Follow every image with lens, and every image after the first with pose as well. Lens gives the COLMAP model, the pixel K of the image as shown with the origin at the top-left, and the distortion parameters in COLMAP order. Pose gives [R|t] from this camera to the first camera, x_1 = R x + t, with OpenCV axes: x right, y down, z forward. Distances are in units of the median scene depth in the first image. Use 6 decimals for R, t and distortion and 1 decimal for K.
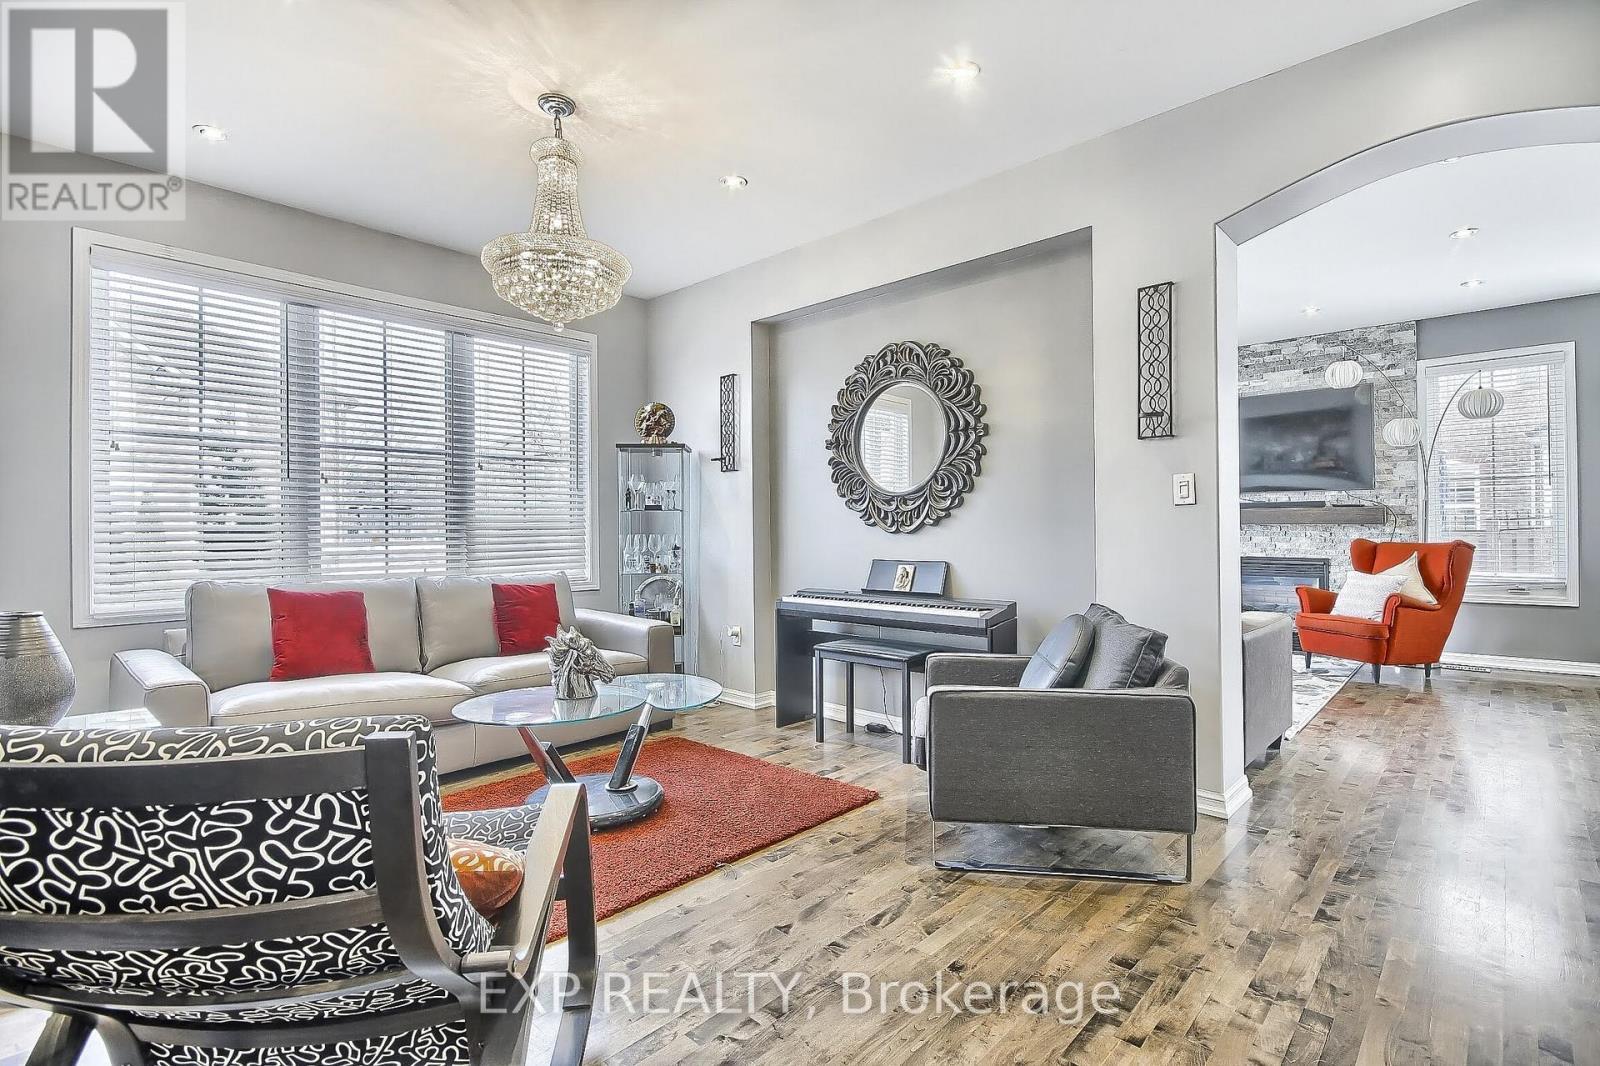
lens RADIAL K [[754.1, 0, 807.8], [0, 754.1, 528.8], [0, 0, 1]] dist [-0.001401, -0.002153]
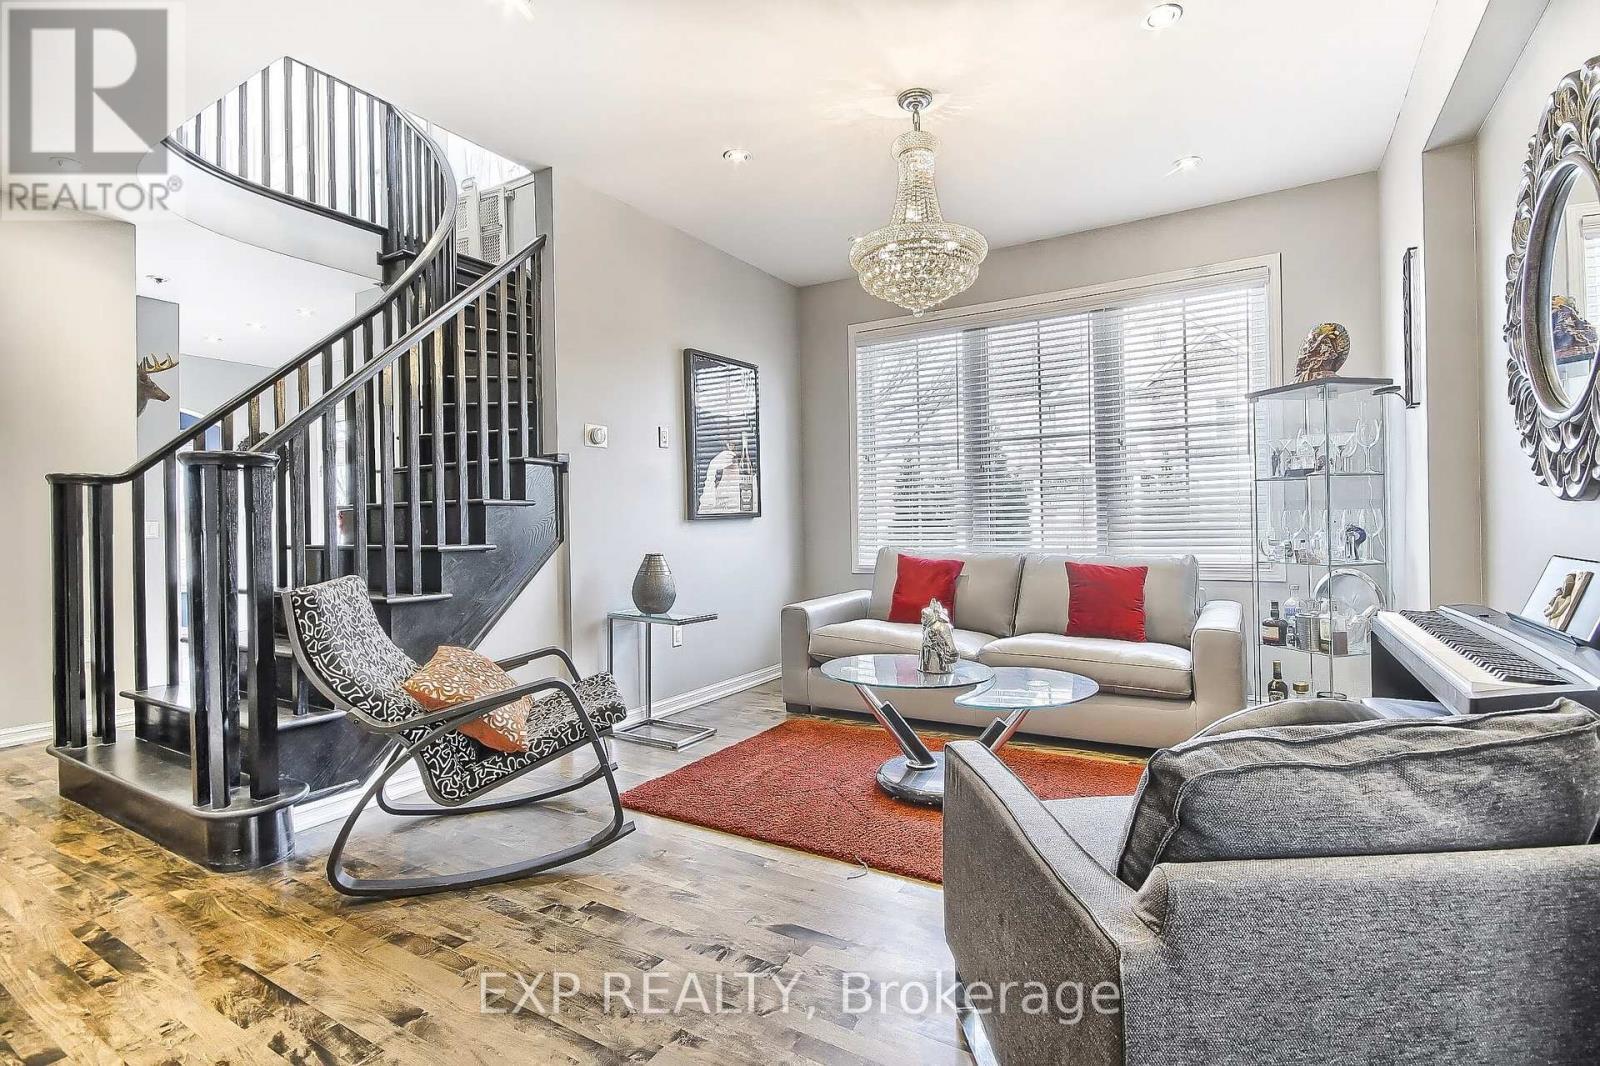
lens RADIAL K [[754.1, 0, 799.0], [0, 754.1, 526.1], [0, 0, 1]] dist [-0.001401, -0.002153]
pose [[0.201063, 0.006970, -0.979554, 0.491153], [0.014987, 0.999836, 0.010191, 0.010269], [0.979464, -0.016729, 0.200925, 0.465194]]
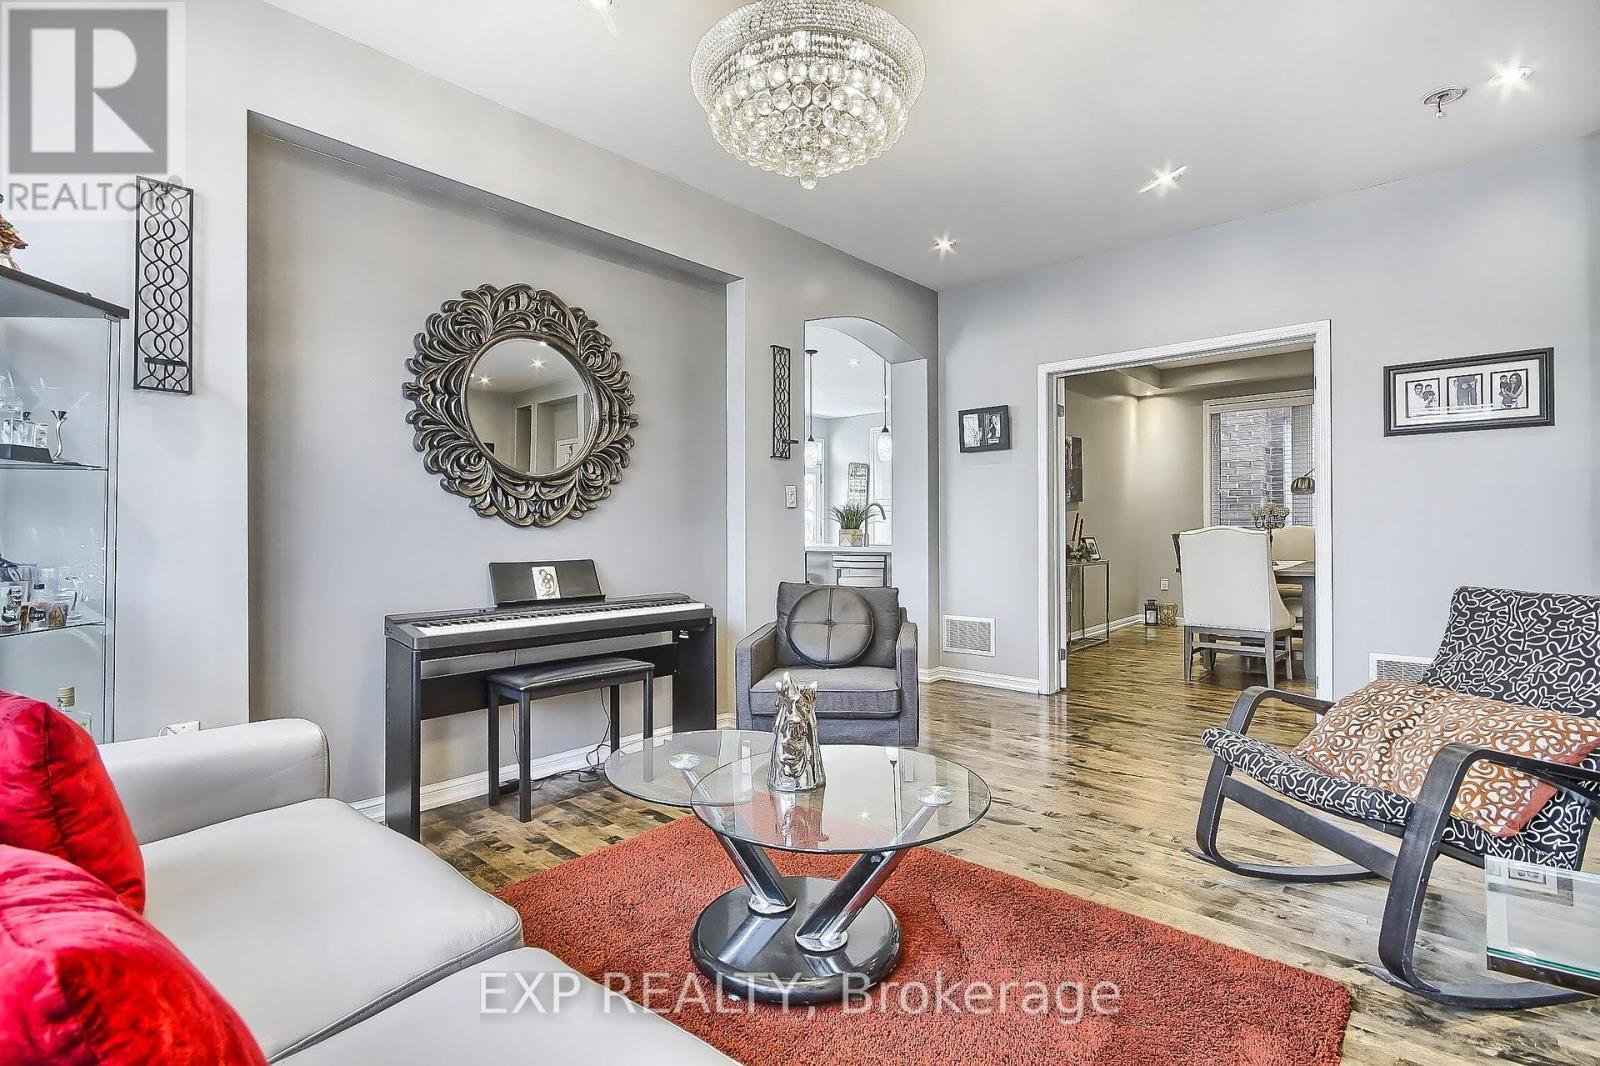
lens RADIAL K [[754.1, 0, 800.8], [0, 754.1, 524.3], [0, 0, 1]] dist [-0.001401, -0.002153]
pose [[-0.018149, 0.013562, 0.999743, -0.703813], [0.001219, 0.999908, -0.013542, 0.014192], [-0.999835, 0.000973, -0.018164, 0.759872]]
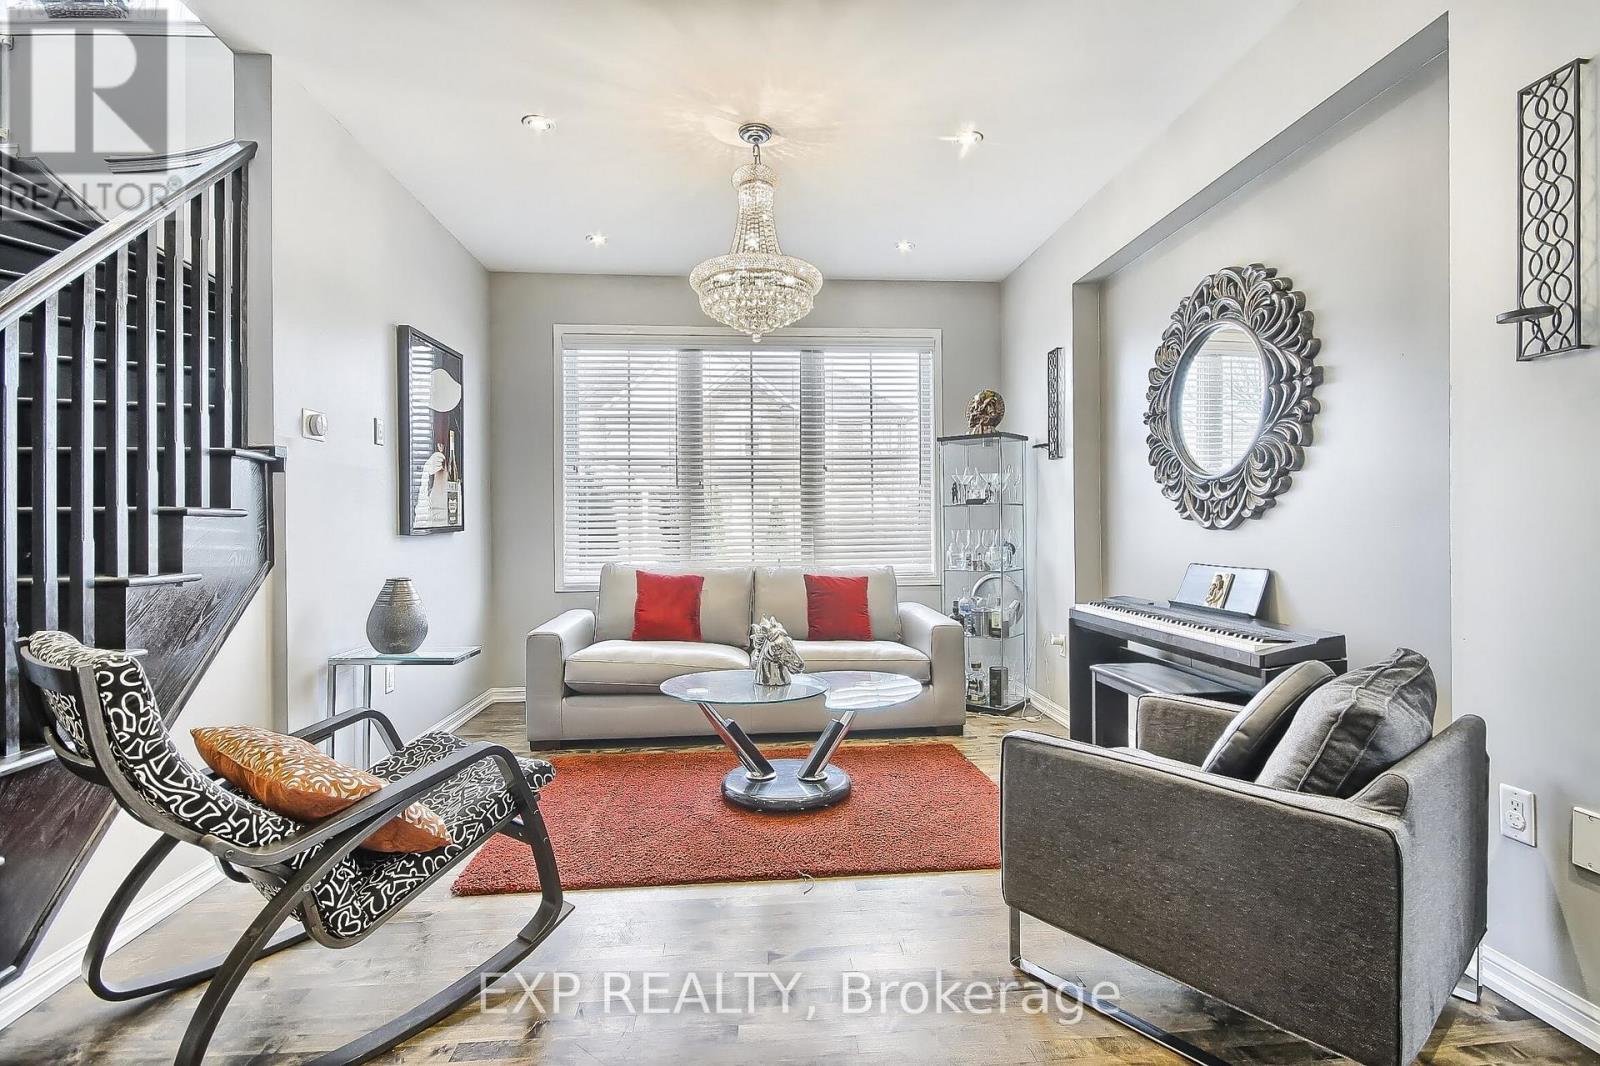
lens RADIAL K [[754.1, 0, 803.5], [0, 754.1, 528.4], [0, 0, 1]] dist [-0.001401, -0.002153]
pose [[0.739302, 0.000437, -0.673374, 0.332129], [0.004682, 0.999972, 0.005789, -0.001336], [0.673358, -0.007433, 0.739279, 0.183640]]
